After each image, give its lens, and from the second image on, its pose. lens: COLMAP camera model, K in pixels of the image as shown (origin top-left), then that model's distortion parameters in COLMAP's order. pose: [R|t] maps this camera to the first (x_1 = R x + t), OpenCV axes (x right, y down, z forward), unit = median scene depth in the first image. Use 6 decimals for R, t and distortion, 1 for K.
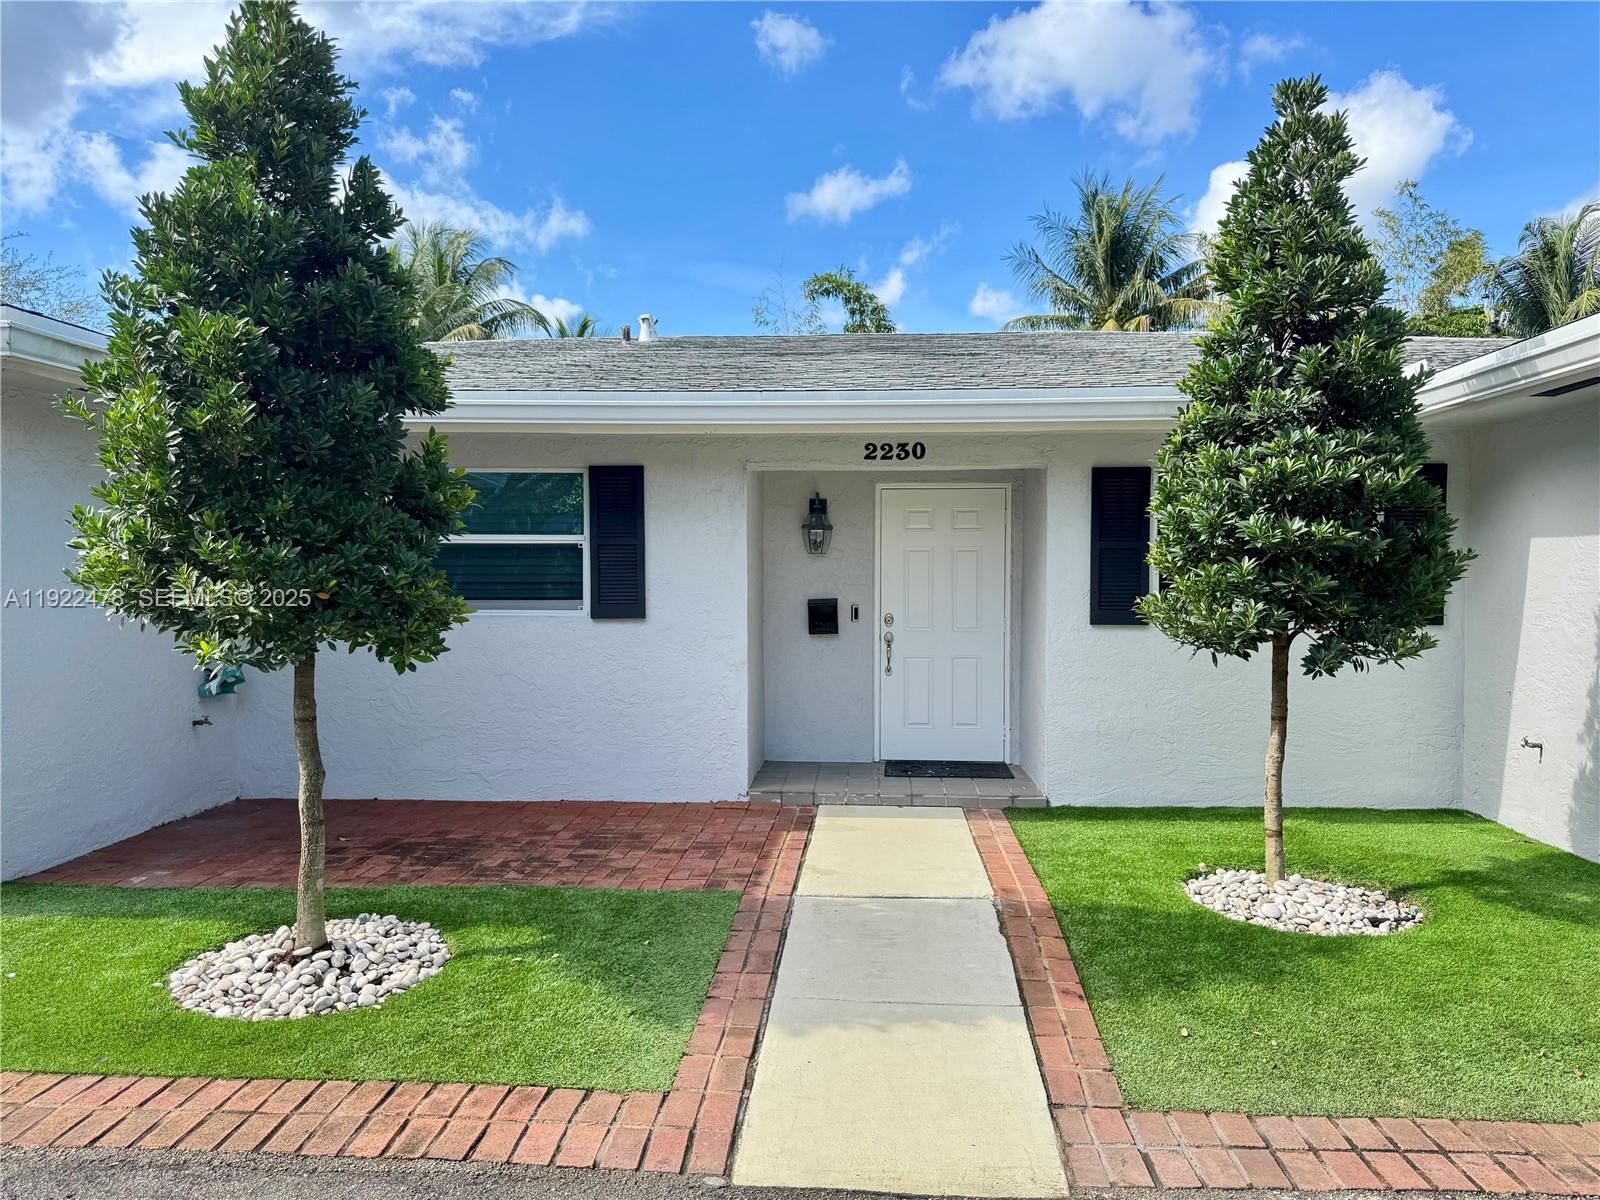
lens RADIAL K [[1126.8, 0, 800.0], [0, 1126.8, 600.0], [0, 0, 1]] dist [0.000100, -0.000240]
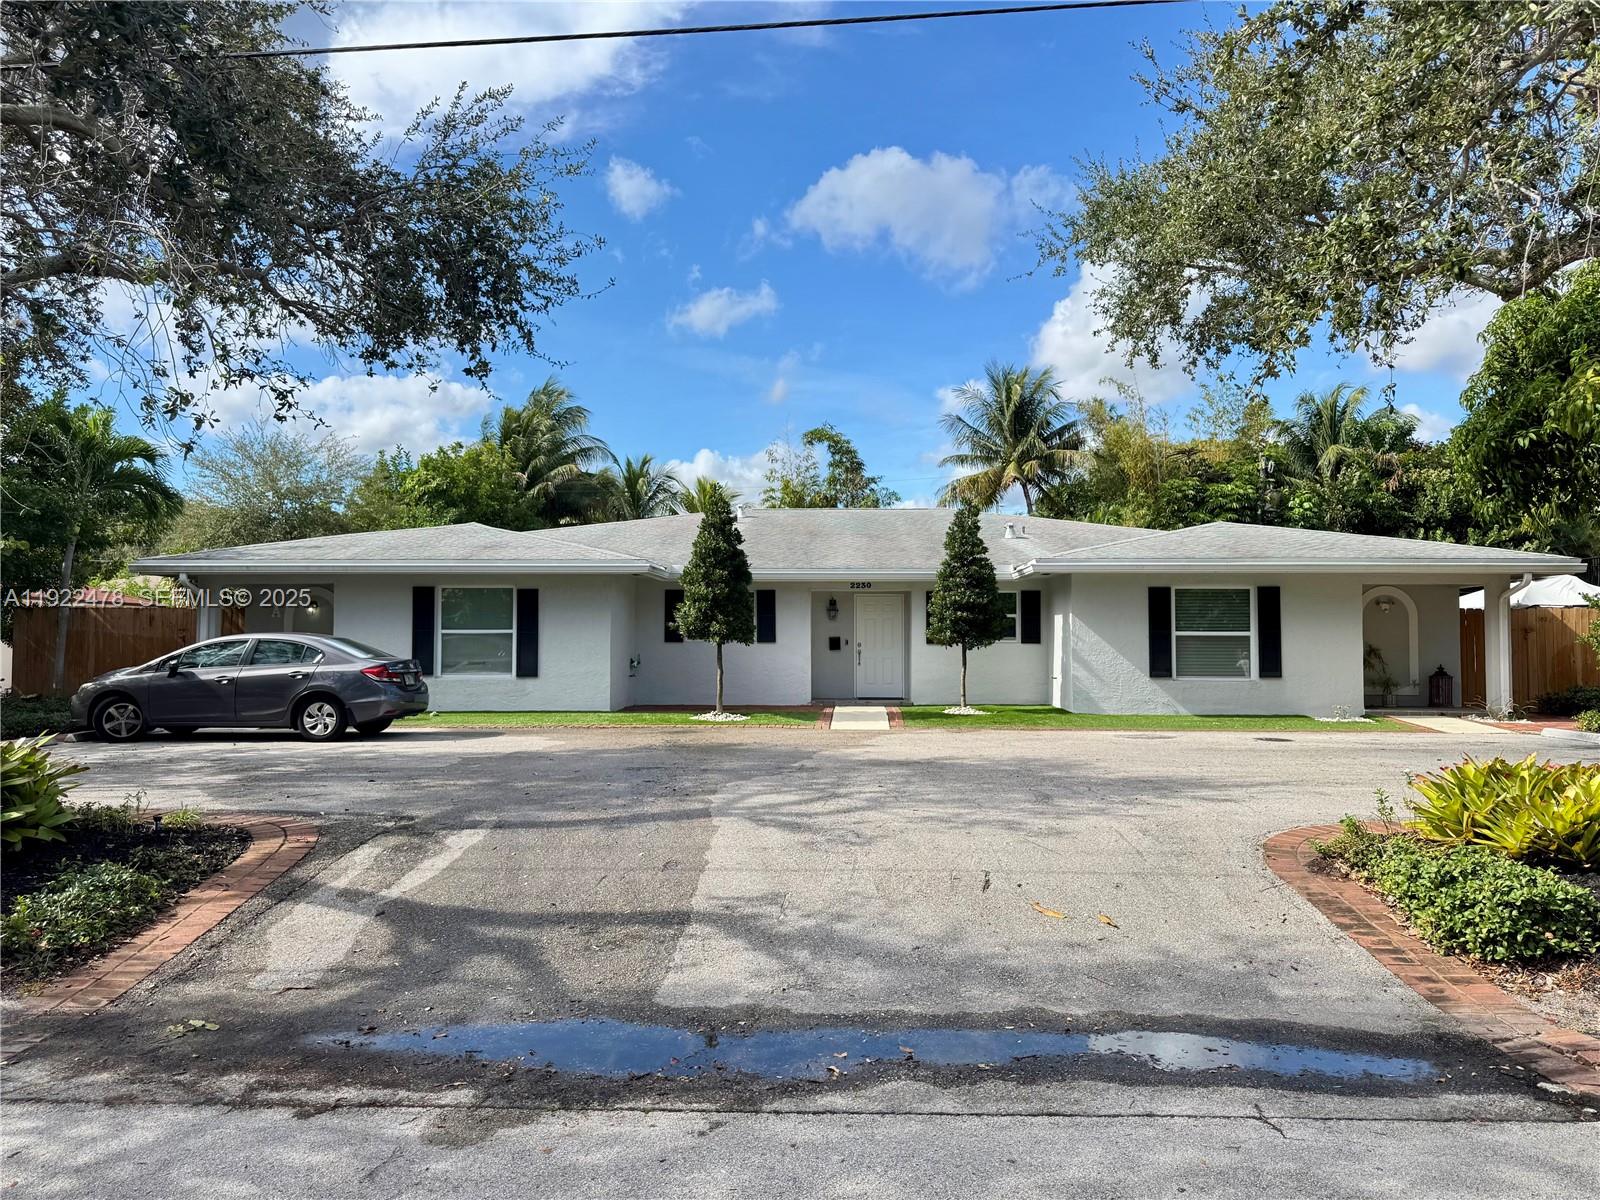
lens RADIAL K [[1126.8, 0, 800.0], [0, 1126.8, 600.0], [0, 0, 1]] dist [0.000100, -0.000240]
pose [[0.999788, 0.001243, 0.020537, -0.120240], [0.000042, 0.998049, -0.062442, 0.079593], [-0.020575, 0.062429, 0.997837, -1.720569]]
